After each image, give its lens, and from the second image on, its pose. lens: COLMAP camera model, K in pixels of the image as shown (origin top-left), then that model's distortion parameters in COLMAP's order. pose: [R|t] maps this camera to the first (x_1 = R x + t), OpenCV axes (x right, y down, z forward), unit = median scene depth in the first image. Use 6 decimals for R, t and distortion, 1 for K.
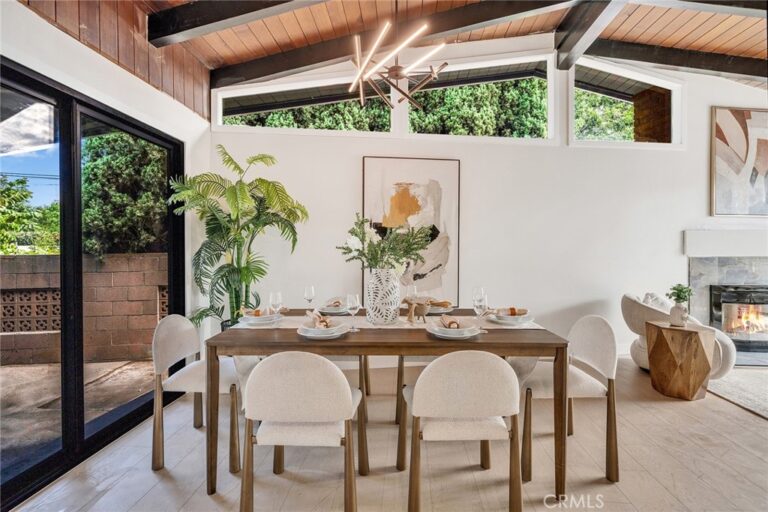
lens RADIAL K [[340.7, 0, 367.3], [0, 340.7, 245.2], [0, 0, 1]] dist [-0.000416, 0.000434]
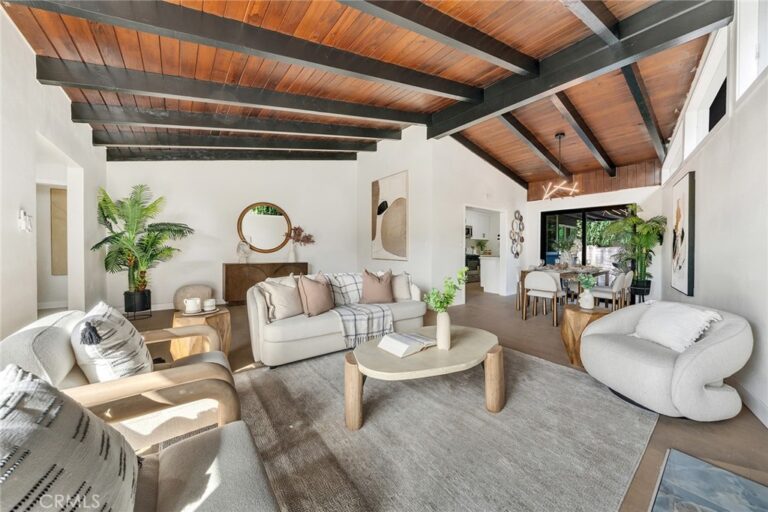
lens RADIAL K [[266.7, 0, 383.5], [0, 266.7, 254.3], [0, 0, 1]] dist [0.000570, -0.000206]
pose [[-0.734996, 0.012596, -0.677955, 1.714459], [-0.006663, 0.999645, 0.025796, 0.021336], [0.678039, 0.023477, -0.734651, 0.979918]]
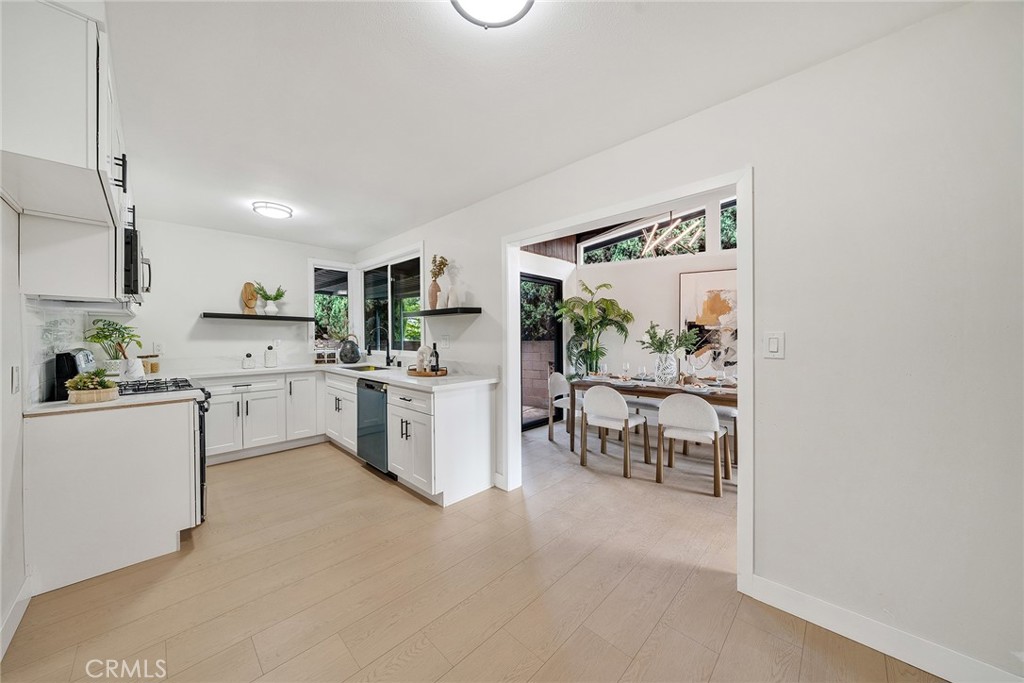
lens RADIAL K [[355.6, 0, 498.4], [0, 355.6, 332.4], [0, 0, 1]] dist [0.000570, -0.000206]
pose [[0.776100, -0.000235, -0.630609, 0.316541], [0.001543, 0.999998, 0.001525, -0.026116], [0.630608, -0.002157, 0.776099, -0.553302]]
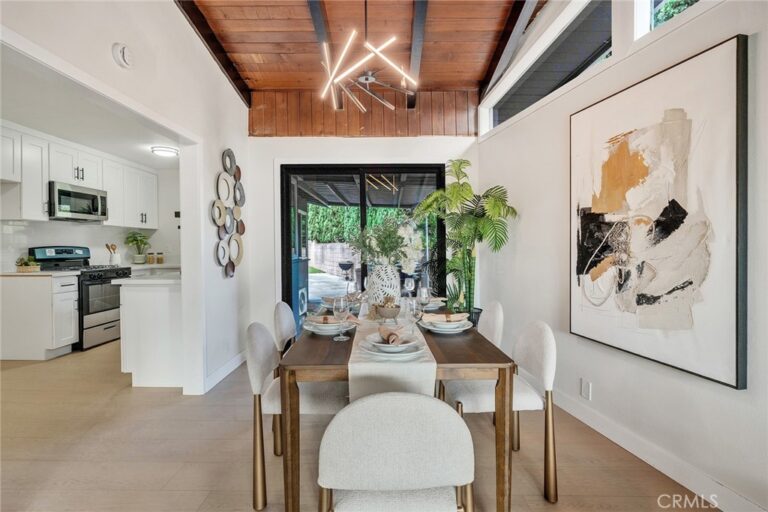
lens RADIAL K [[362.9, 0, 386.1], [0, 362.9, 243.6], [0, 0, 1]] dist [-0.011619, 0.001365]
pose [[0.086781, -0.000993, -0.996227, 0.682702], [0.001877, 0.999998, -0.000833, 0.003670], [0.996226, -0.001798, 0.086783, 0.542369]]
